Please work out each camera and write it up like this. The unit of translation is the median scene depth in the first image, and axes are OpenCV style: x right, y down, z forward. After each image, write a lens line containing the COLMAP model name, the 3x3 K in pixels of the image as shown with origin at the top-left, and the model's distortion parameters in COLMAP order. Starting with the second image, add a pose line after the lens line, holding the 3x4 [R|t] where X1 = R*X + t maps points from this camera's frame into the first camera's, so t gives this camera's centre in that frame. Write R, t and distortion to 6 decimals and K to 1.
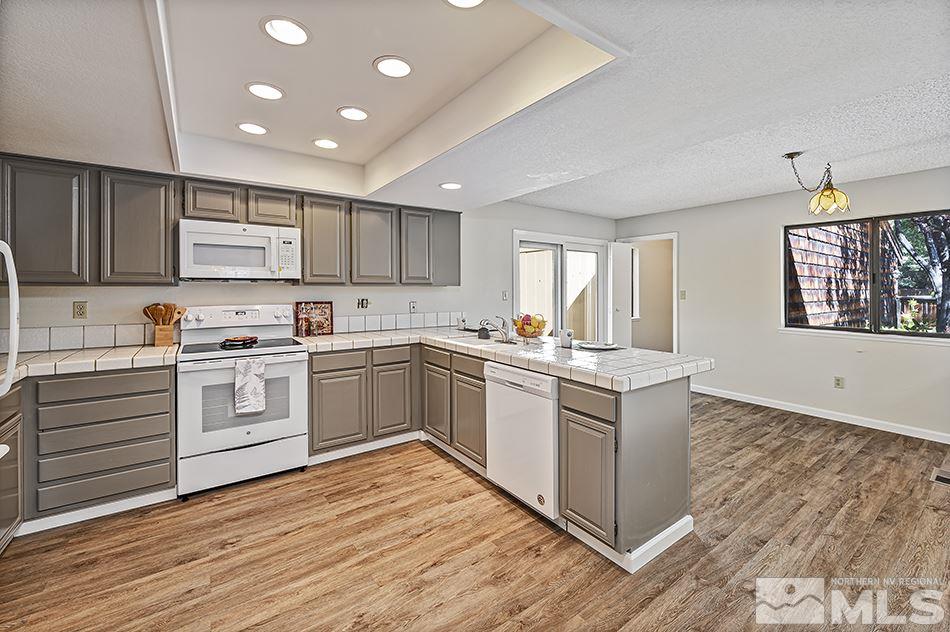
lens RADIAL K [[405.3, 0, 477.4], [0, 405.3, 286.2], [0, 0, 1]] dist [-0.001552, -0.000171]
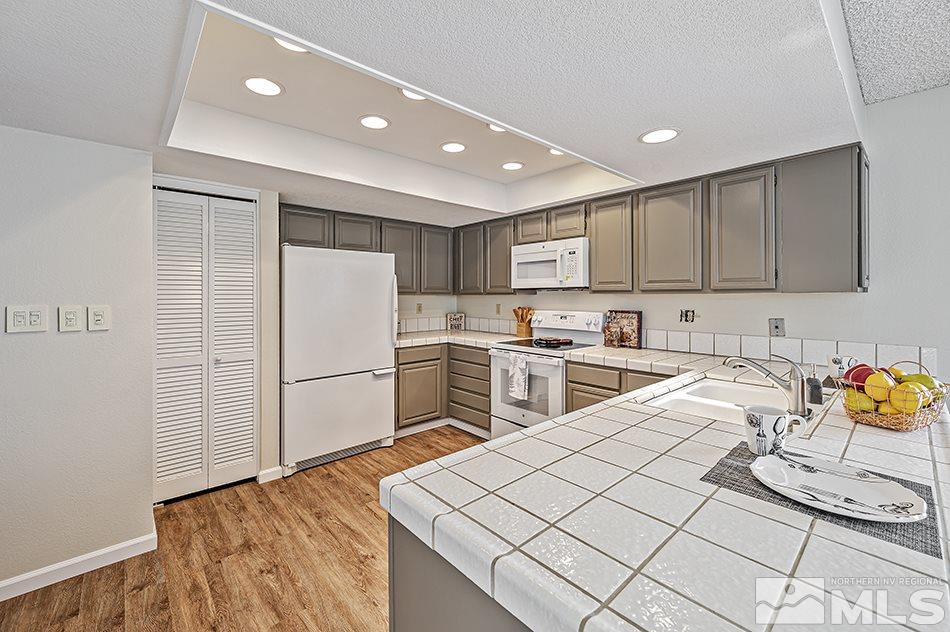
lens RADIAL K [[393.2, 0, 478.5], [0, 393.2, 294.1], [0, 0, 1]] dist [-0.001143, -0.000119]
pose [[0.096908, -0.003623, -0.995287, 0.536965], [0.008462, 0.999960, -0.002816, -0.000081], [0.995257, -0.008149, 0.096935, 0.678597]]
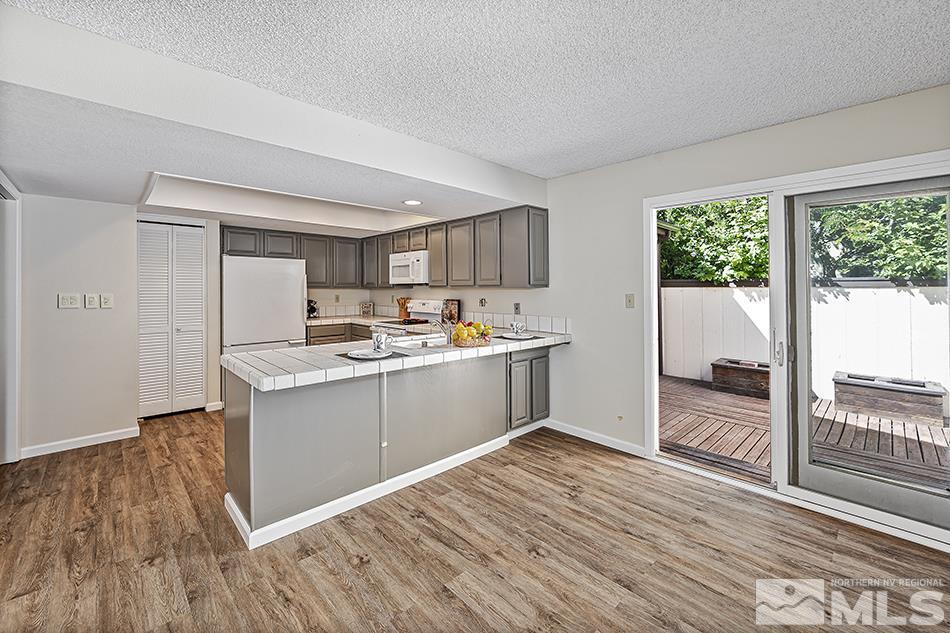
lens RADIAL K [[416.1, 0, 479.5], [0, 416.1, 288.7], [0, 0, 1]] dist [-0.000622, 0.000005]
pose [[0.096014, -0.002309, -0.995377, 1.186933], [0.005634, 0.999983, -0.001777, 0.005654], [0.995364, -0.005438, 0.096025, 1.112520]]
